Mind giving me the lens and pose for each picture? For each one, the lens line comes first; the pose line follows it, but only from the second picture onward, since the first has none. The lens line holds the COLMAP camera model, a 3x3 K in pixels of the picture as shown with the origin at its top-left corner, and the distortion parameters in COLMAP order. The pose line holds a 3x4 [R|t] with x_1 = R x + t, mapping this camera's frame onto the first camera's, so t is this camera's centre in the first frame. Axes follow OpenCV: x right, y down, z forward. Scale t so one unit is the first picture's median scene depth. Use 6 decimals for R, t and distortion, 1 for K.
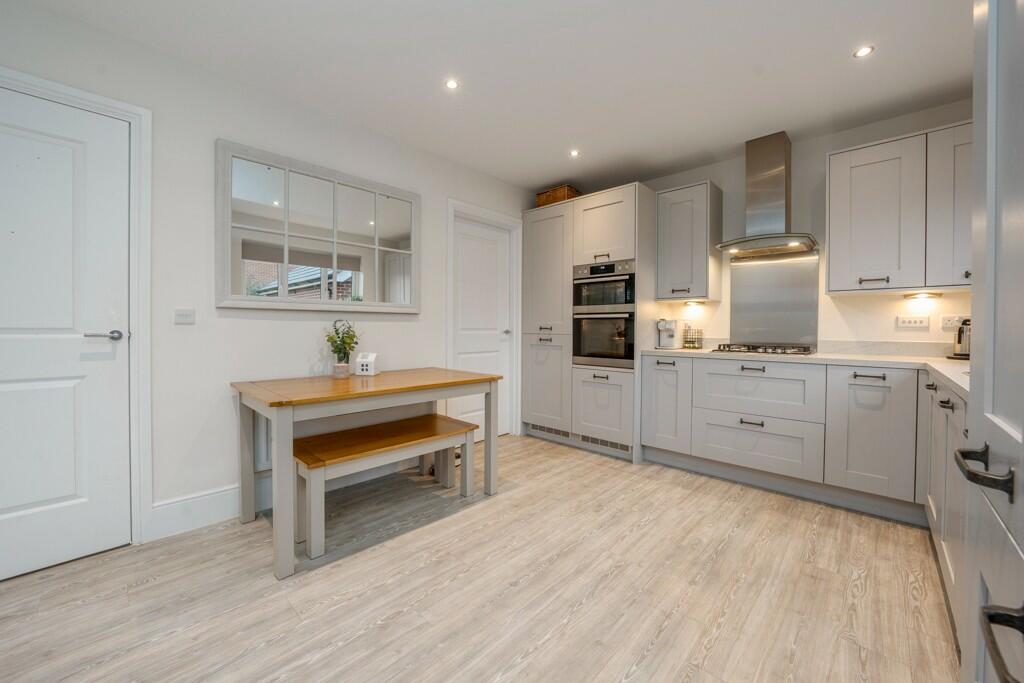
lens RADIAL K [[355.2, 0, 510.1], [0, 355.2, 335.1], [0, 0, 1]] dist [-0.001332, 0.000159]
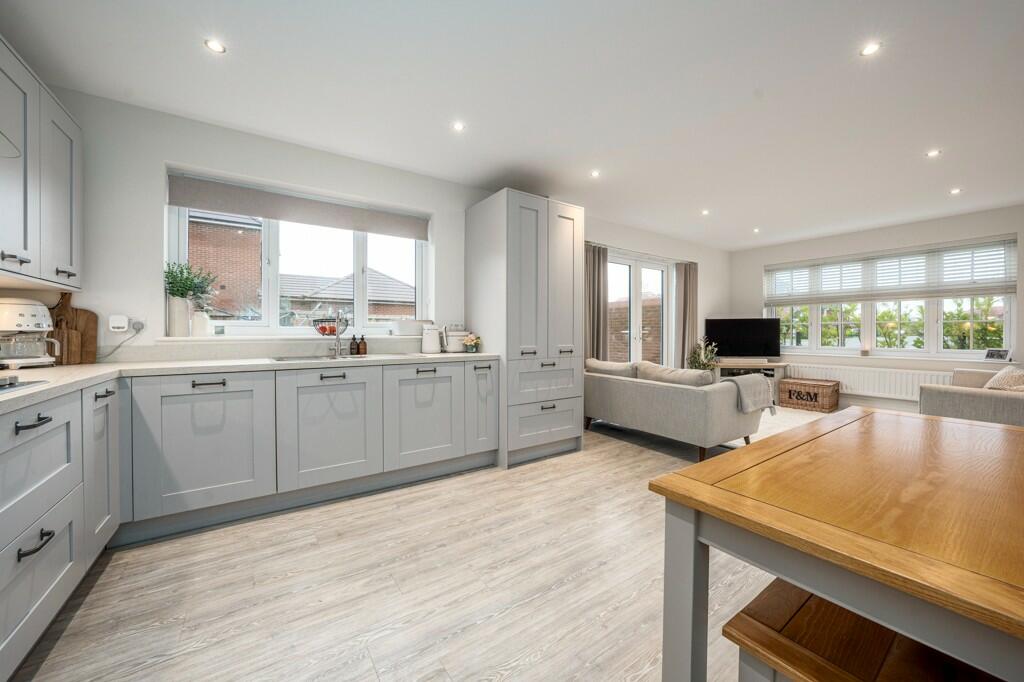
lens RADIAL K [[355.0, 0, 460.0], [0, 355.0, 329.8], [0, 0, 1]] dist [-0.011573, 0.000454]
pose [[-0.936730, -0.001820, 0.350048, 0.028351], [0.002620, 0.999922, 0.012209, -0.028633], [-0.350043, 0.012354, -0.936652, 1.390187]]
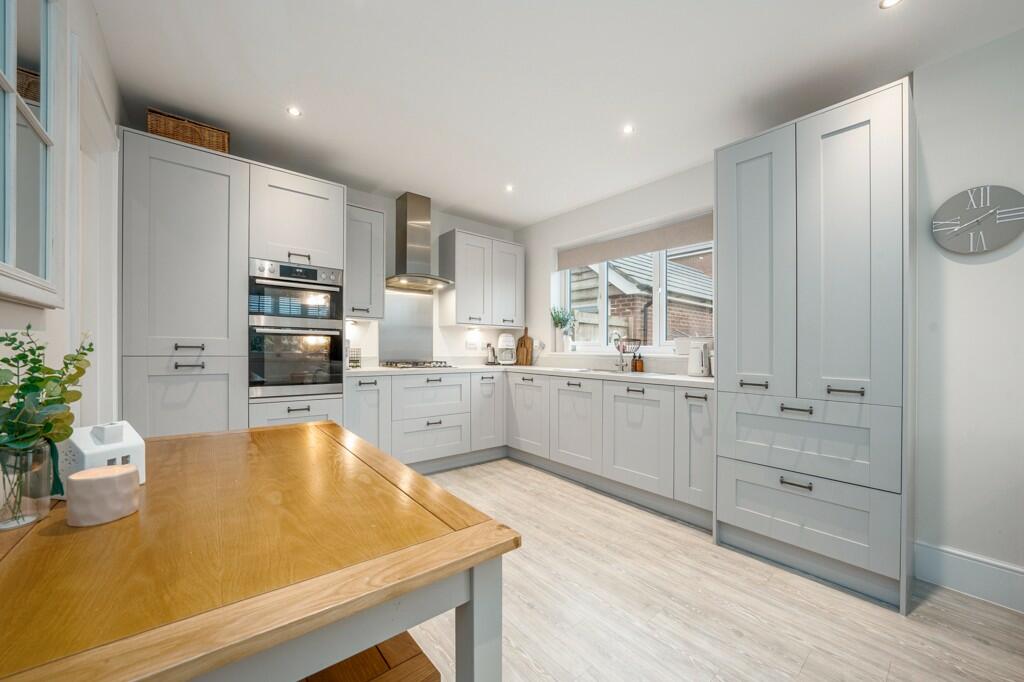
lens RADIAL K [[376.1, 0, 514.6], [0, 376.1, 346.9], [0, 0, 1]] dist [-0.002079, -0.000127]
pose [[0.182957, 0.002429, 0.983118, -0.667273], [0.009461, 0.999946, -0.004231, -0.017319], [-0.983075, 0.010075, 0.182924, 0.537502]]
